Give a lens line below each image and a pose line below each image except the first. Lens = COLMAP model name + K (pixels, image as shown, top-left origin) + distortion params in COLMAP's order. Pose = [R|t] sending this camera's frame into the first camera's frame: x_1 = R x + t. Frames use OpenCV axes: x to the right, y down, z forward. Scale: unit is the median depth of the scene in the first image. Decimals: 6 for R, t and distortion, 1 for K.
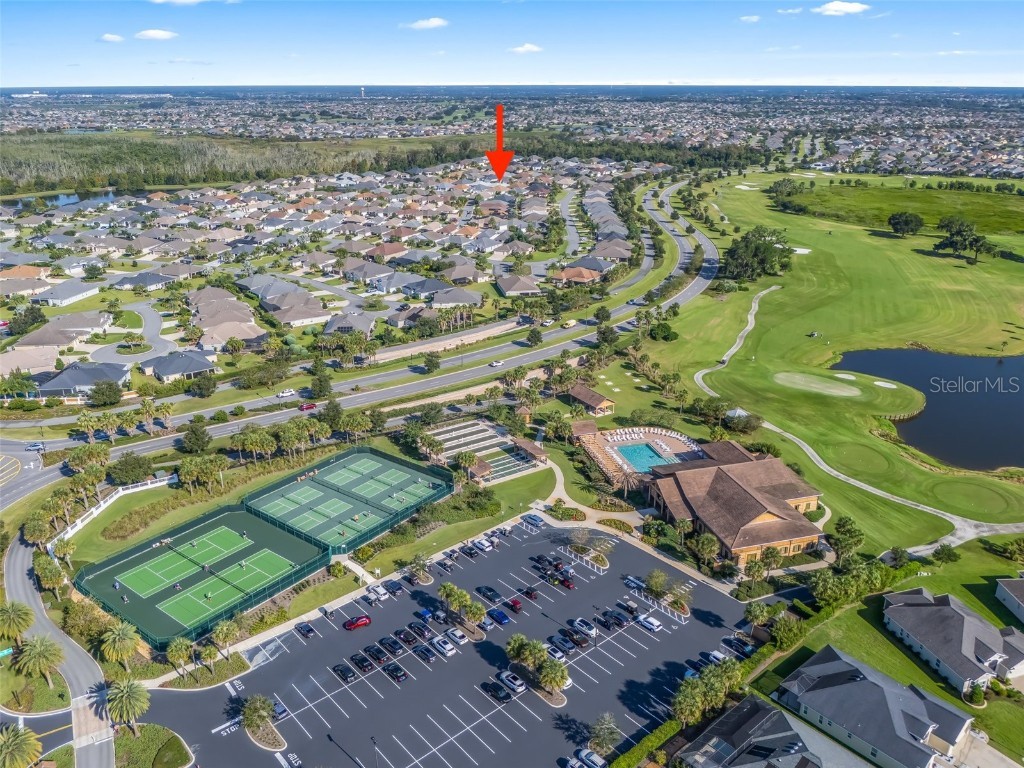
lens RADIAL K [[743.6, 0, 512.0], [0, 743.6, 384.0], [0, 0, 1]] dist [0.061709, -0.001777]
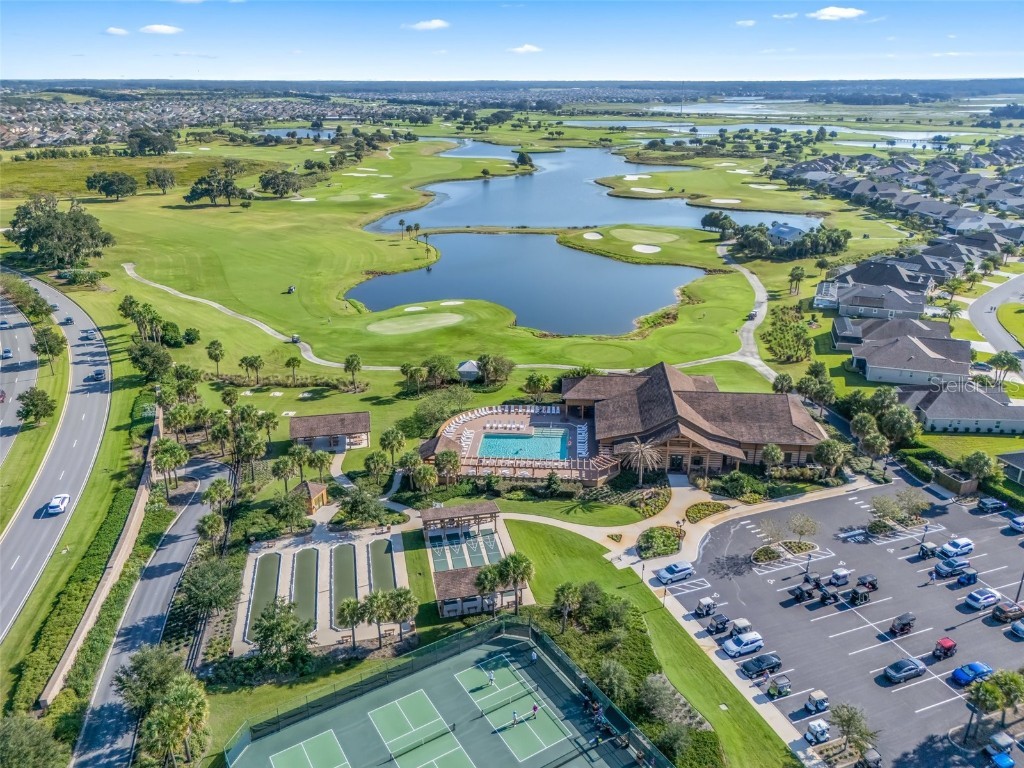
lens RADIAL K [[743.6, 0, 512.0], [0, 743.6, 384.0], [0, 0, 1]] dist [0.061709, -0.001777]
pose [[0.369859, -0.351165, 0.860167, -0.423262], [0.336009, 0.913710, 0.228545, -0.124645], [-0.866200, 0.204495, 0.455938, 0.681132]]
